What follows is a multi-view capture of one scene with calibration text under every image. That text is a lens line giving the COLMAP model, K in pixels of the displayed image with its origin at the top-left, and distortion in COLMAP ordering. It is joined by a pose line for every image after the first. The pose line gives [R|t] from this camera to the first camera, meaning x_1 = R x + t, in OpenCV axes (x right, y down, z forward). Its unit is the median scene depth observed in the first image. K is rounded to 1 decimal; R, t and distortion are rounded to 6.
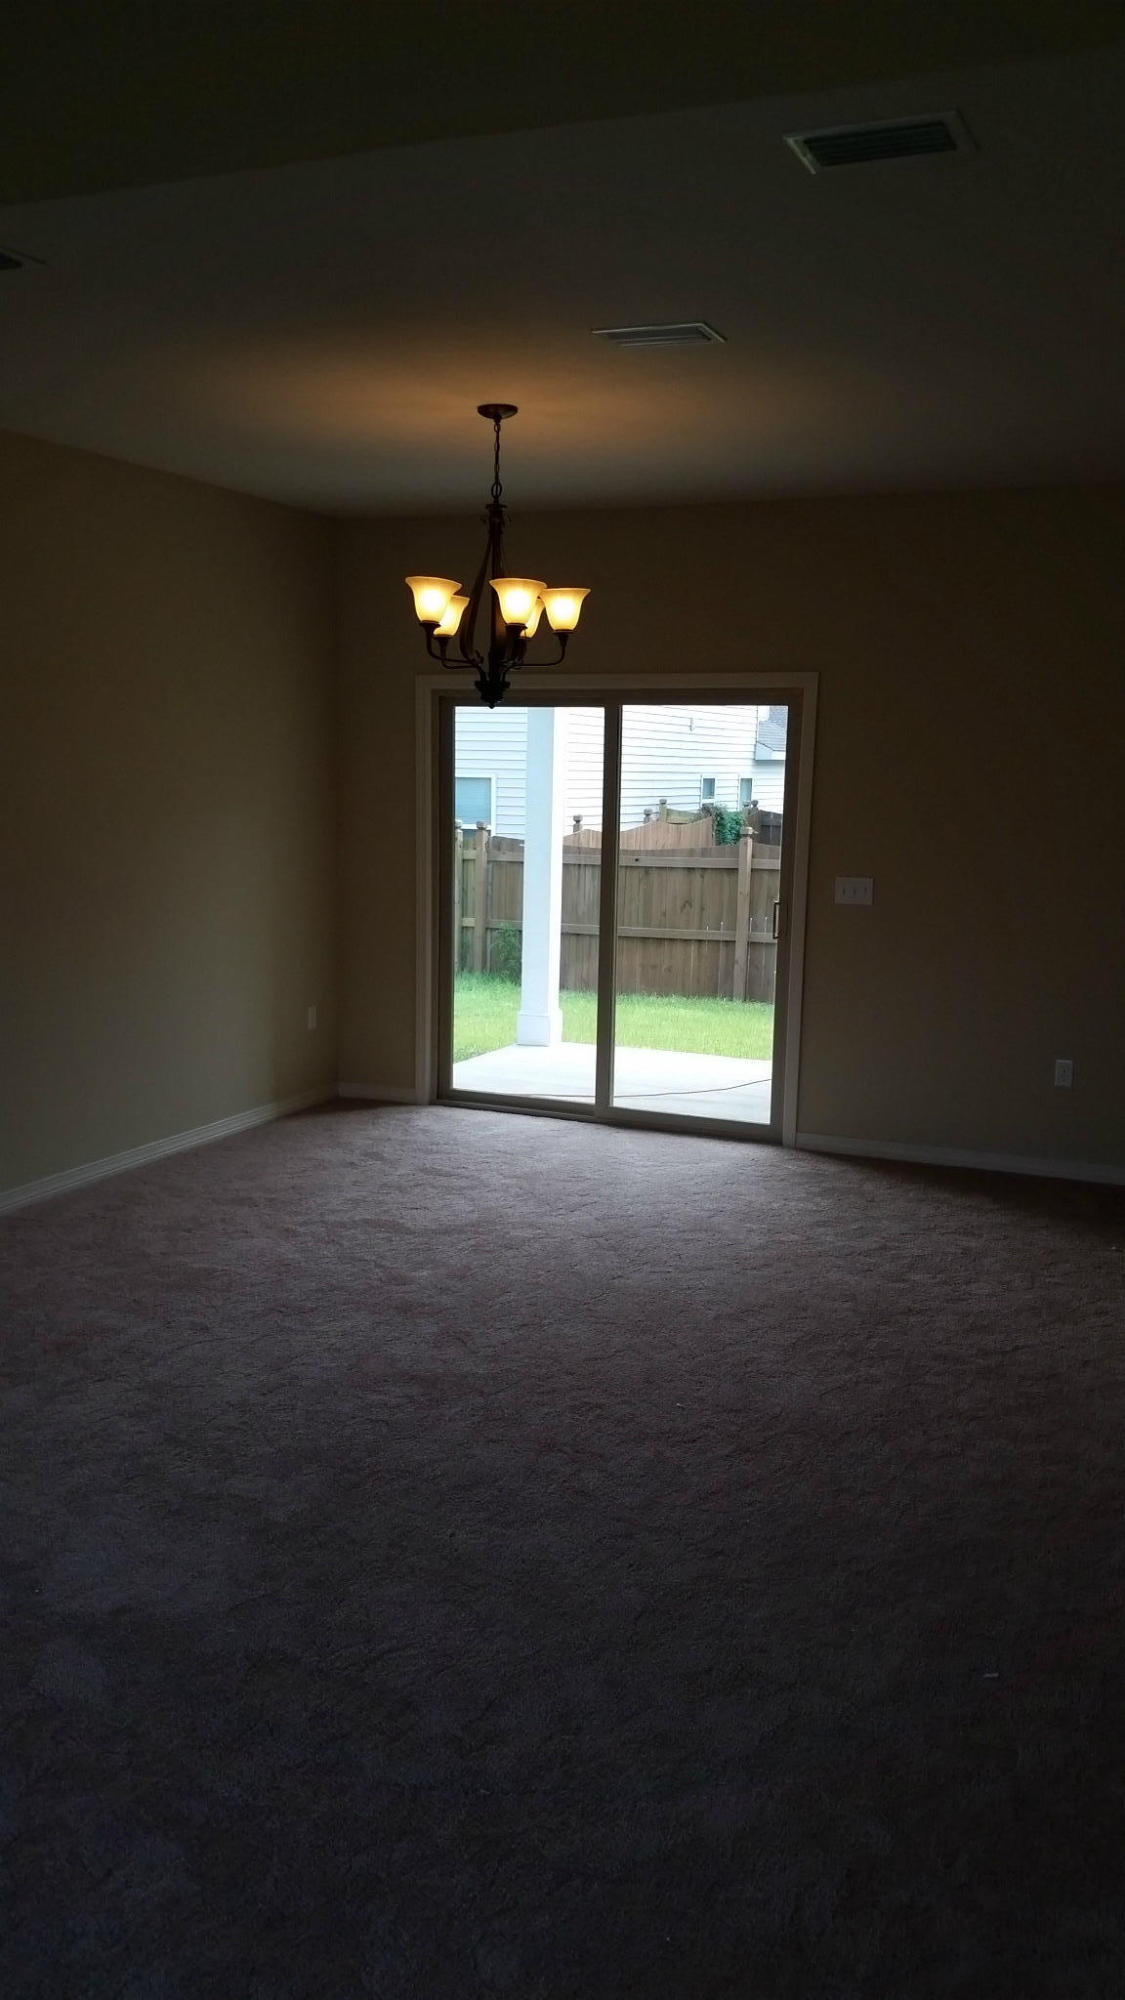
lens RADIAL K [[1681.7, 0, 569.0], [0, 1681.7, 1017.5], [0, 0, 1]] dist [0.108915, -0.217164]
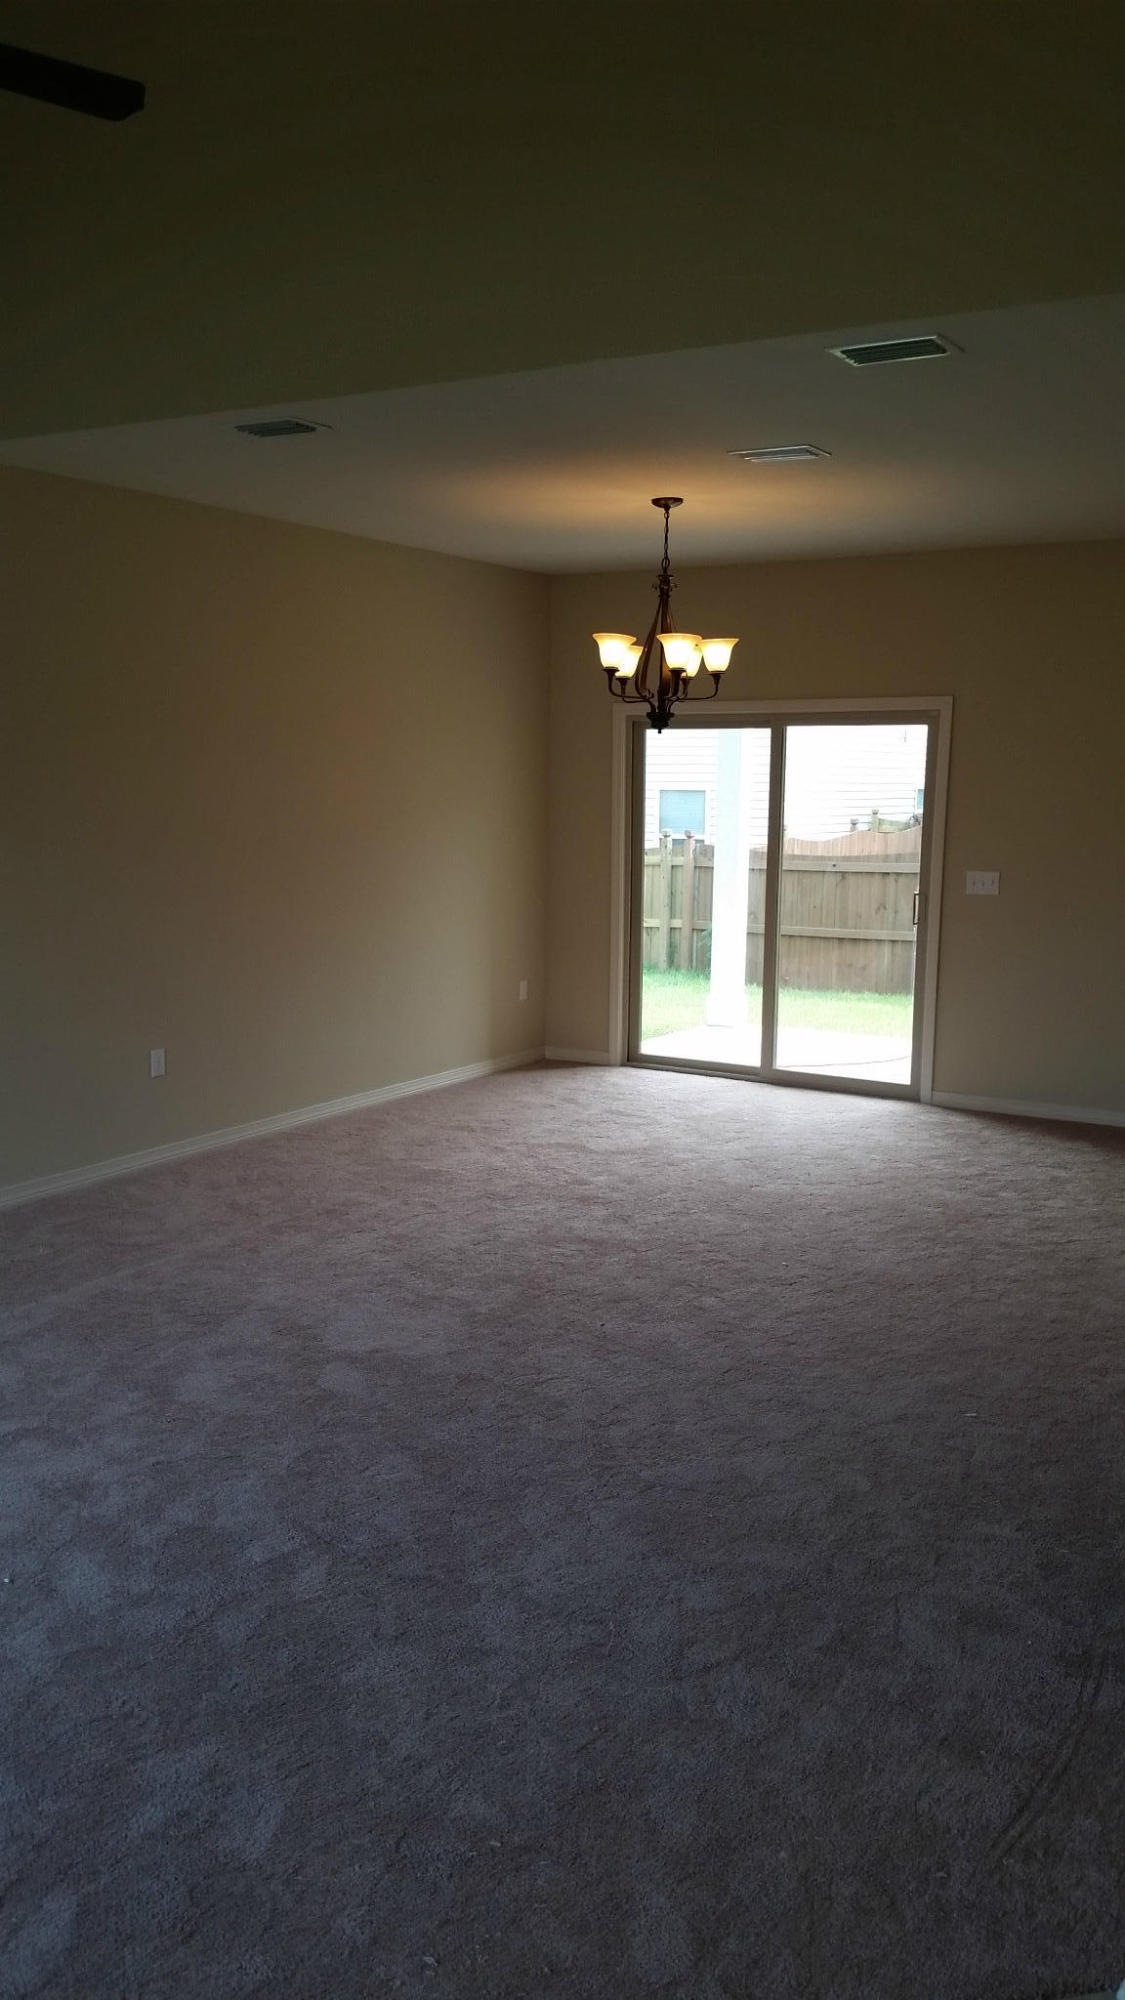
lens RADIAL K [[1681.7, 0, 563.1], [0, 1681.7, 1007.5], [0, 0, 1]] dist [0.108915, -0.217164]
pose [[0.990343, 0.010238, -0.138258, 0.060030], [-0.012190, 0.999837, -0.013281, 0.040417], [0.138100, 0.014838, 0.990307, -0.264139]]
